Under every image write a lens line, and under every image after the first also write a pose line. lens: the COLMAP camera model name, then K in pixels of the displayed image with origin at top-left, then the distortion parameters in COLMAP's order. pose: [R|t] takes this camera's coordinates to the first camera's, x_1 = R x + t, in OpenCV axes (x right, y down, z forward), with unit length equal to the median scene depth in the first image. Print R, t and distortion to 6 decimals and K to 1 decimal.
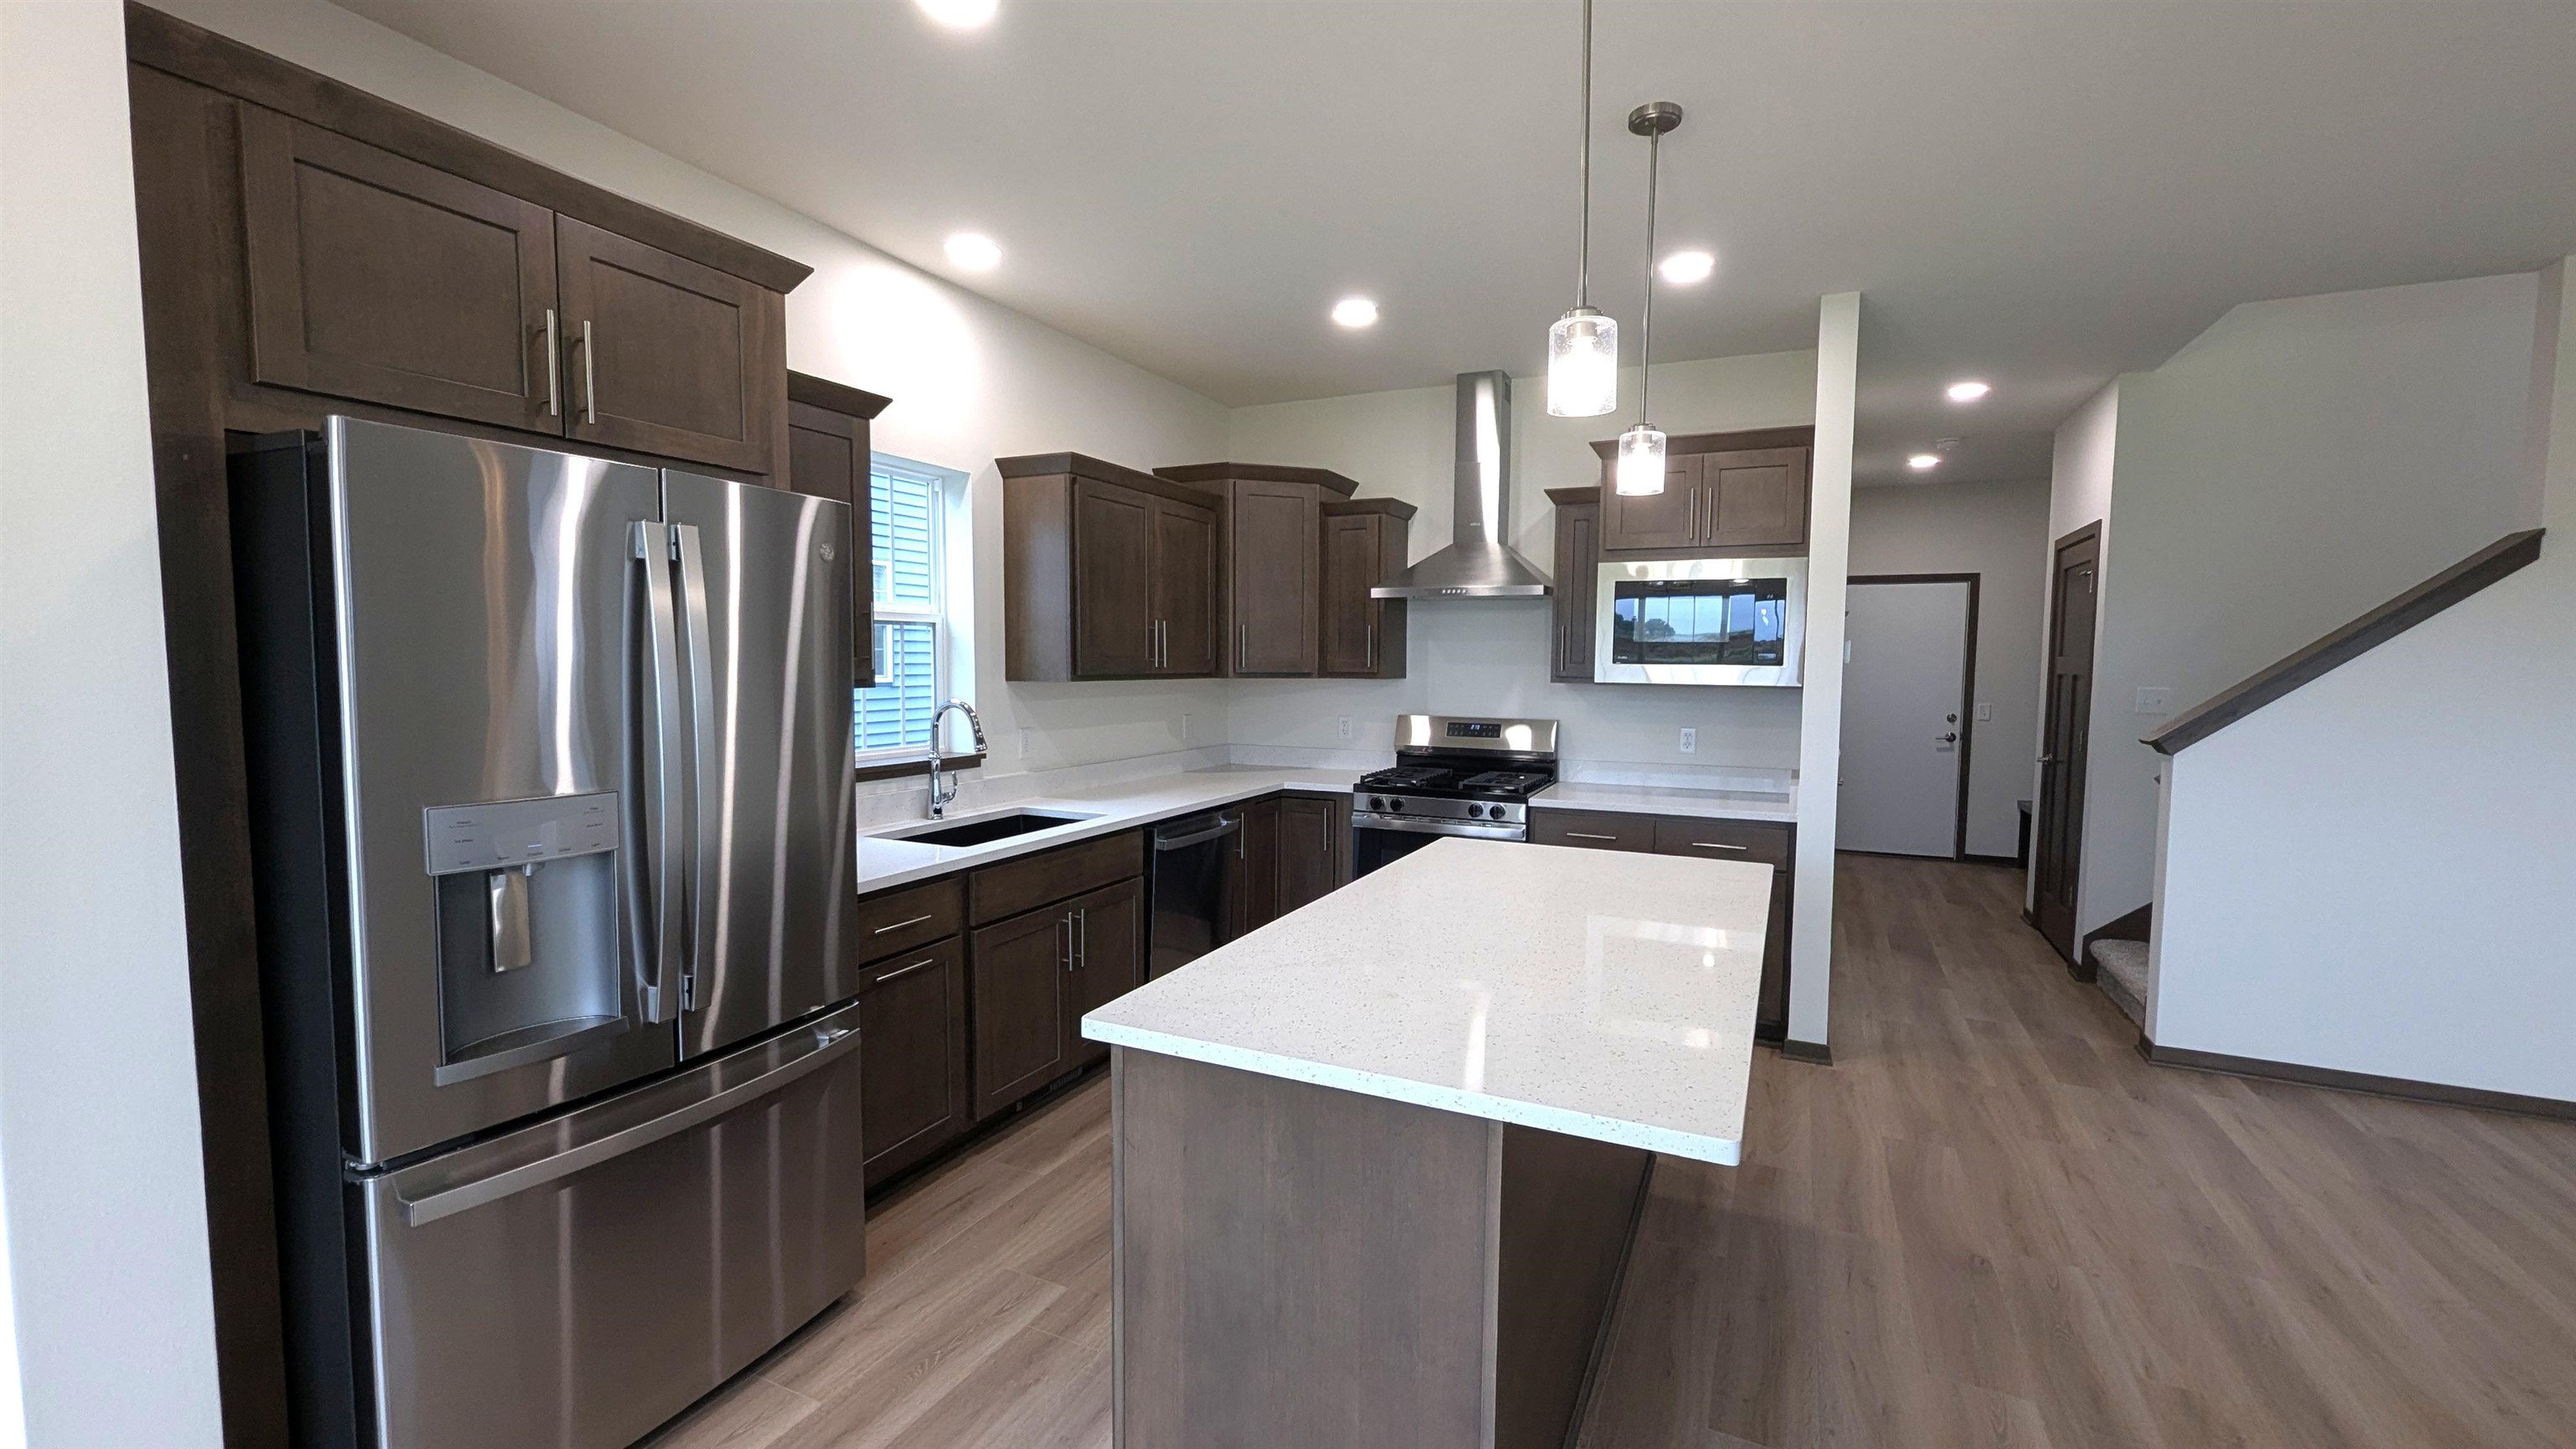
lens RADIAL K [[1061.5, 0, 1287.9], [0, 1061.5, 734.4], [0, 0, 1]] dist [-0.000581, -0.000443]
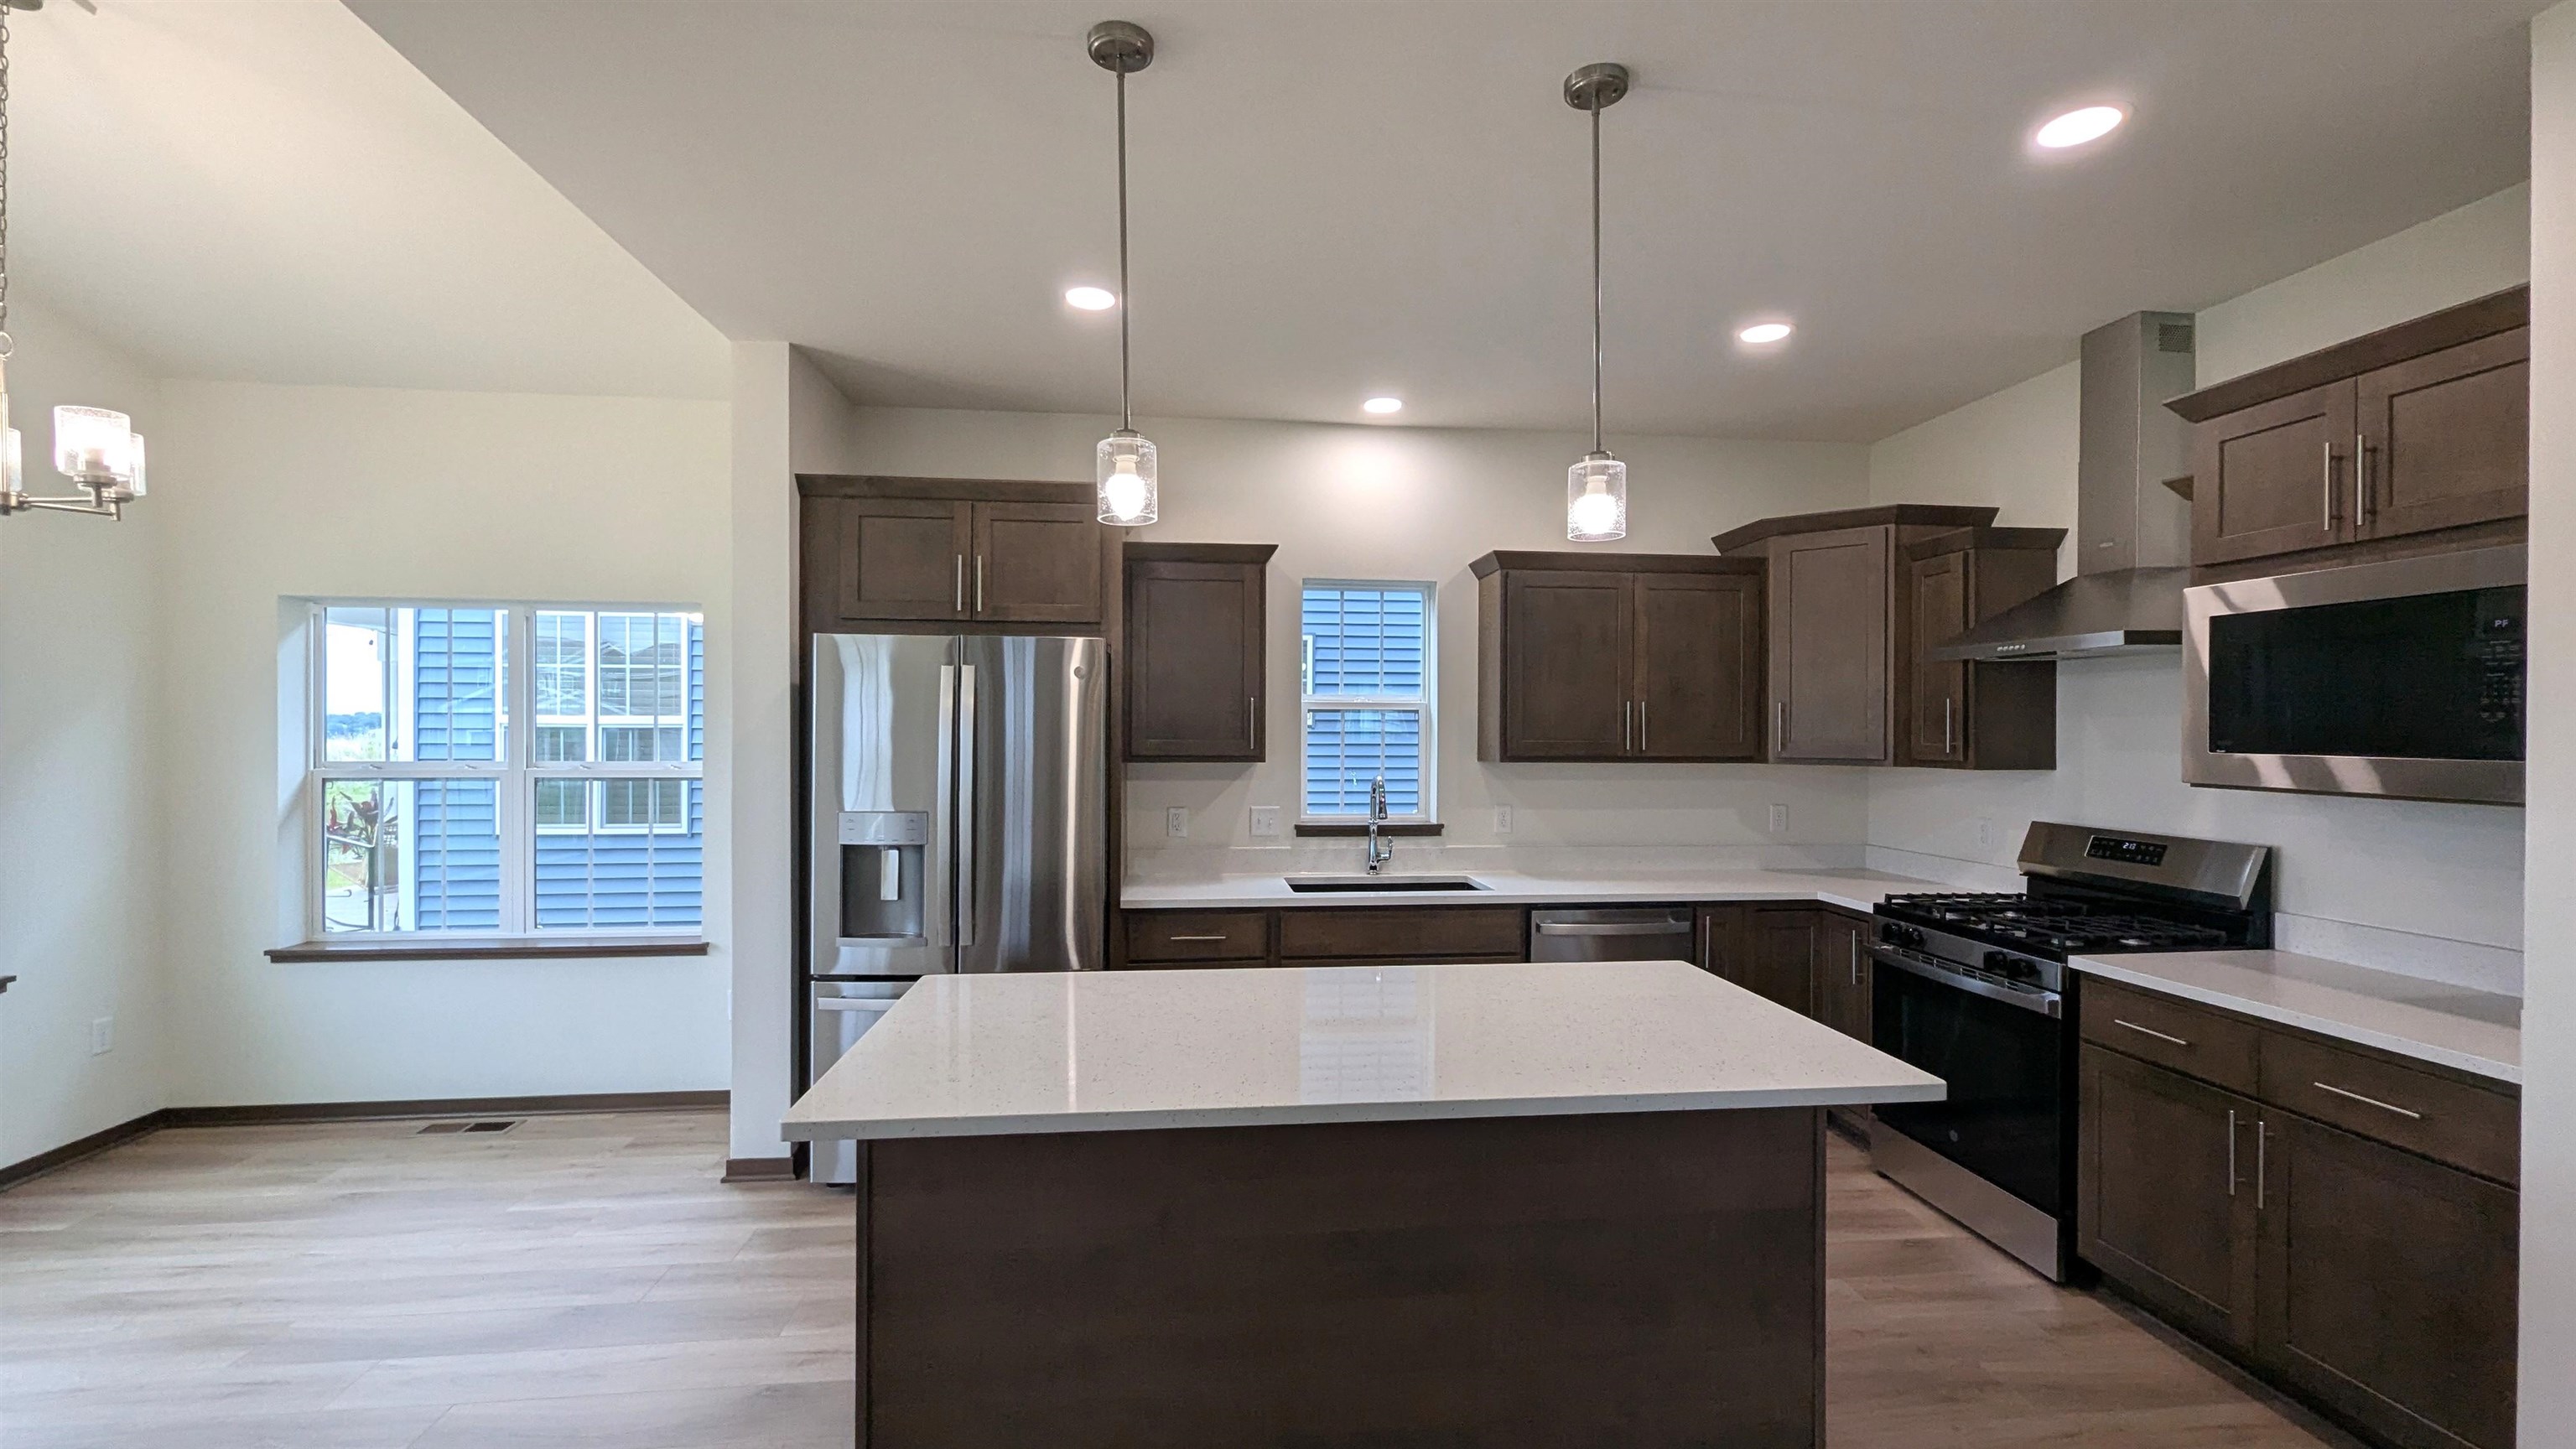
lens RADIAL K [[1061.5, 0, 1287.9], [0, 1061.5, 734.4], [0, 0, 1]] dist [-0.000581, -0.000443]
pose [[0.525826, -0.001153, -0.850592, 0.569867], [-0.062541, 0.997240, -0.040014, -0.021226], [0.848290, 0.074237, 0.524302, 0.251632]]
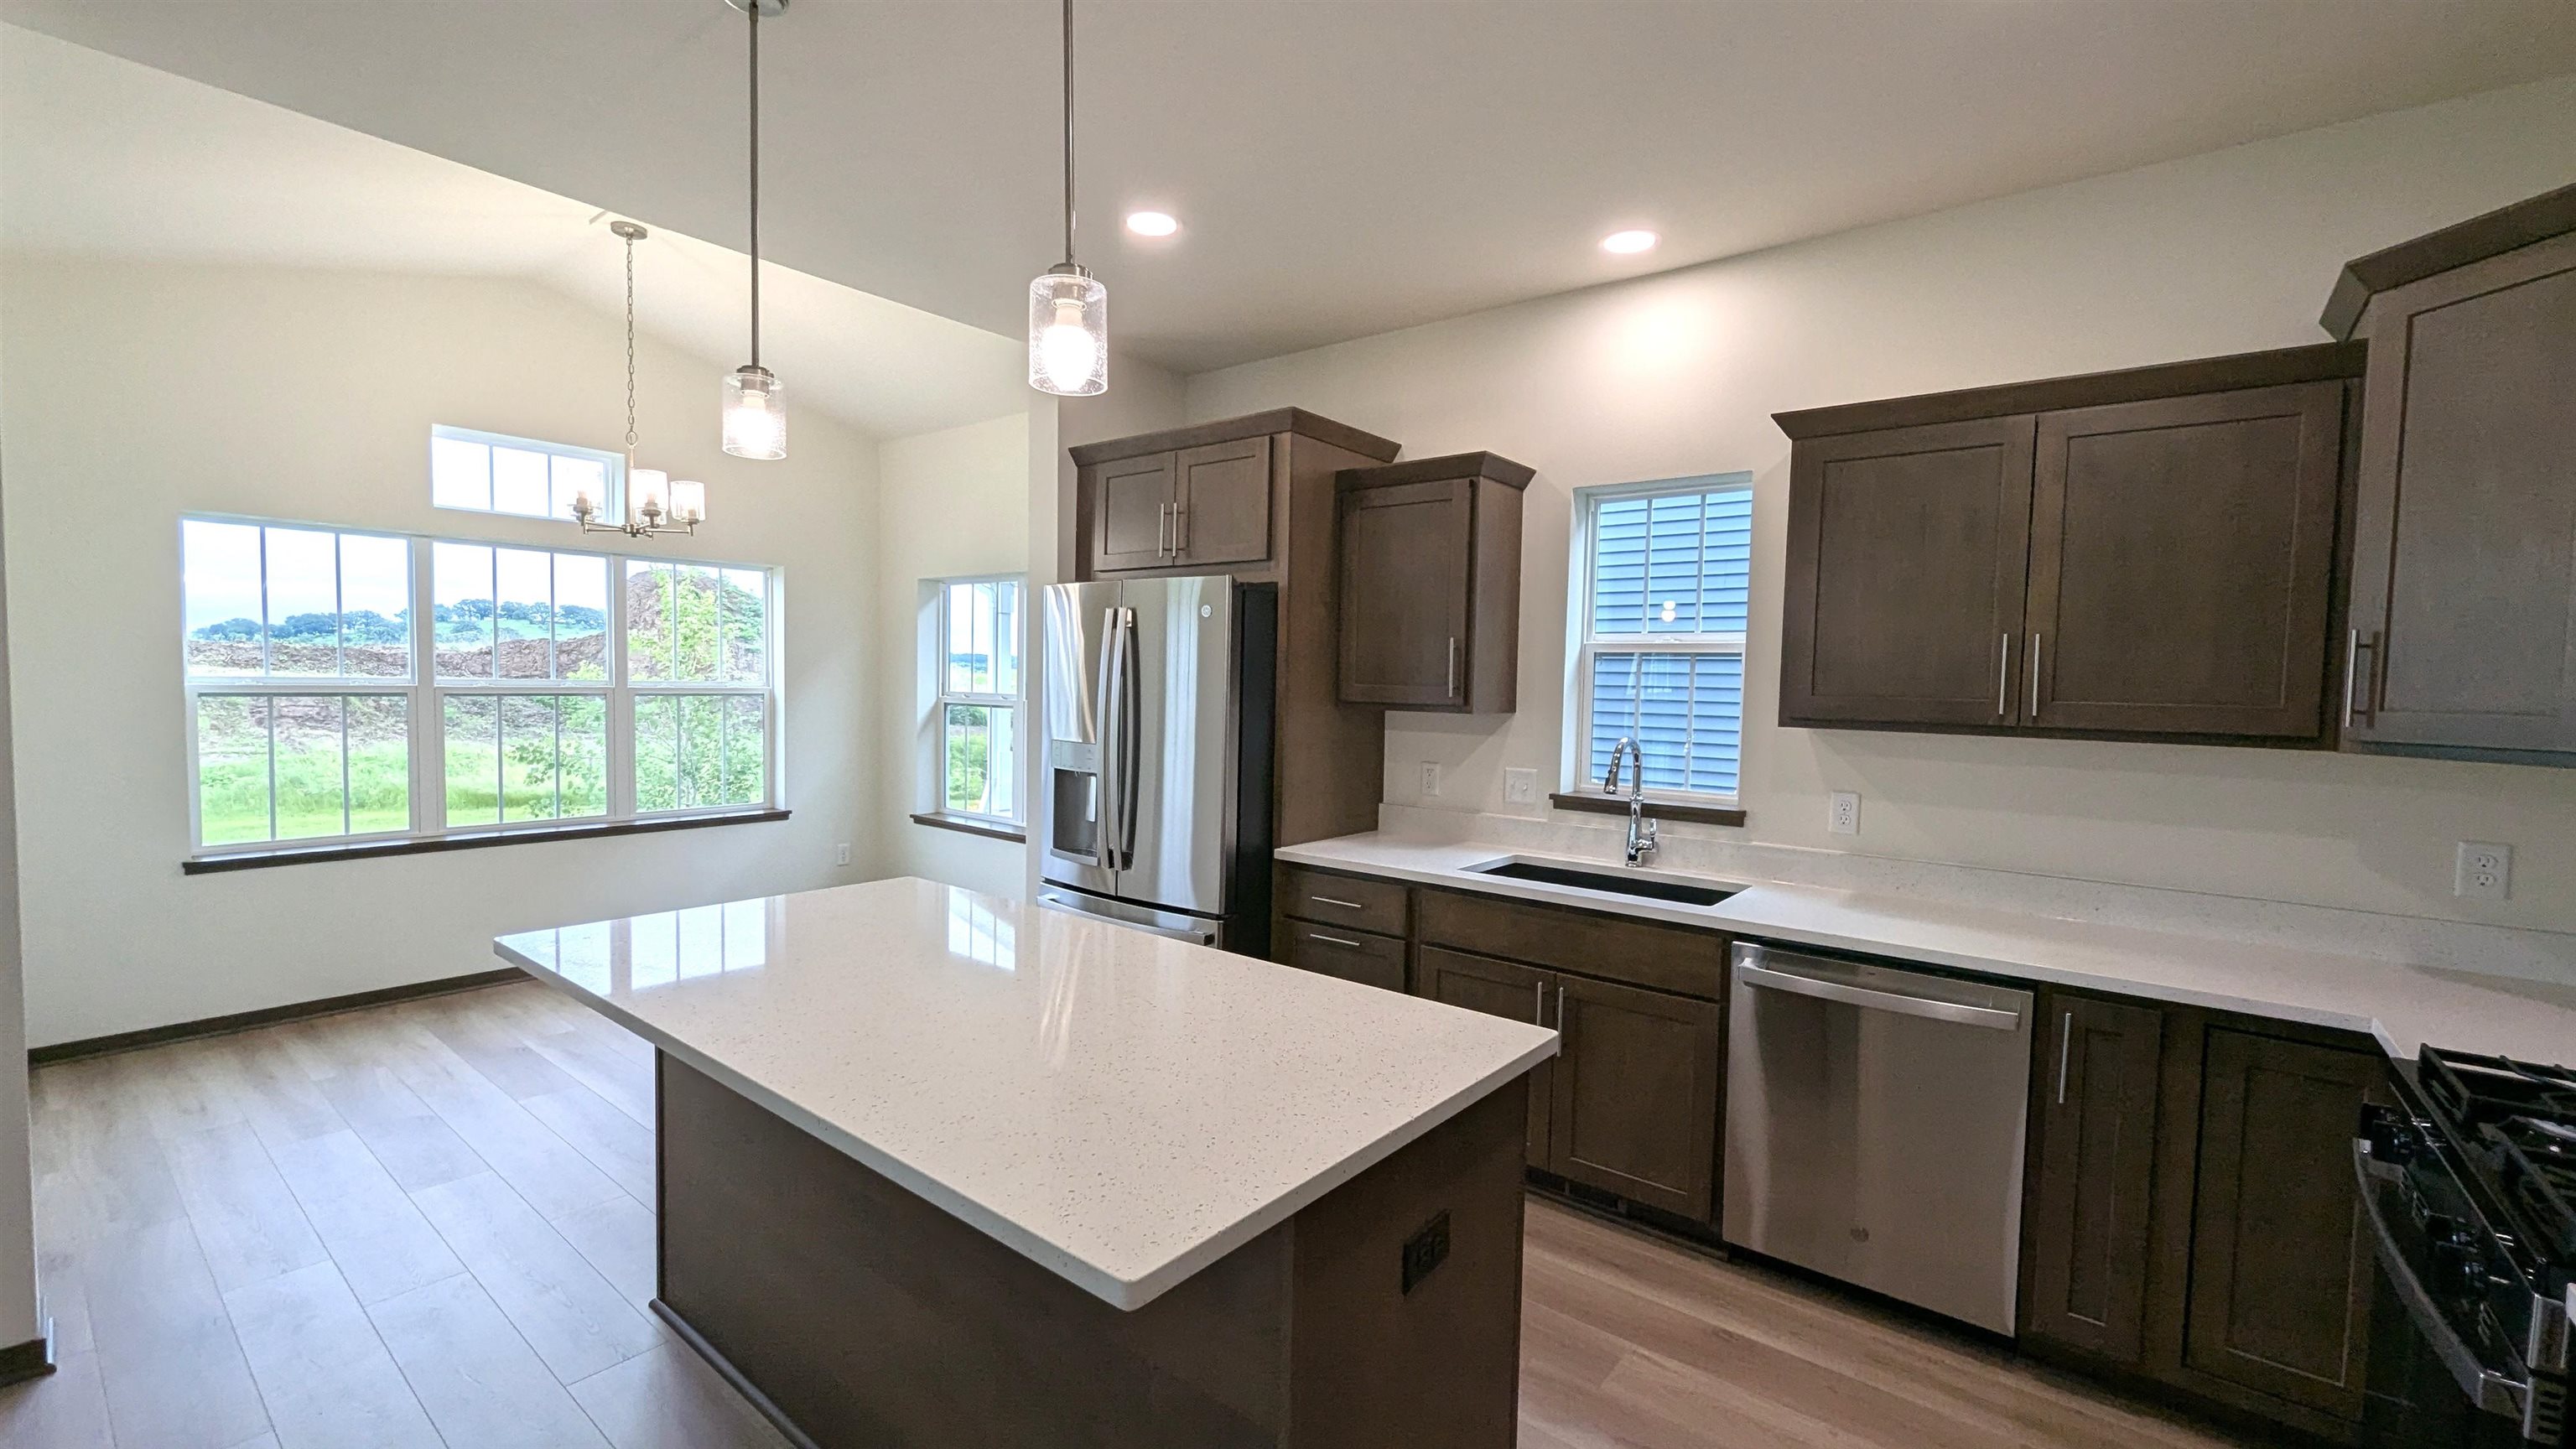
lens RADIAL K [[1061.5, 0, 1287.9], [0, 1061.5, 734.4], [0, 0, 1]] dist [-0.000581, -0.000443]
pose [[-0.230455, 0.037574, -0.972357, 0.561611], [-0.095430, 0.993565, 0.061011, -0.054988], [0.968392, 0.106852, -0.225386, 0.812682]]
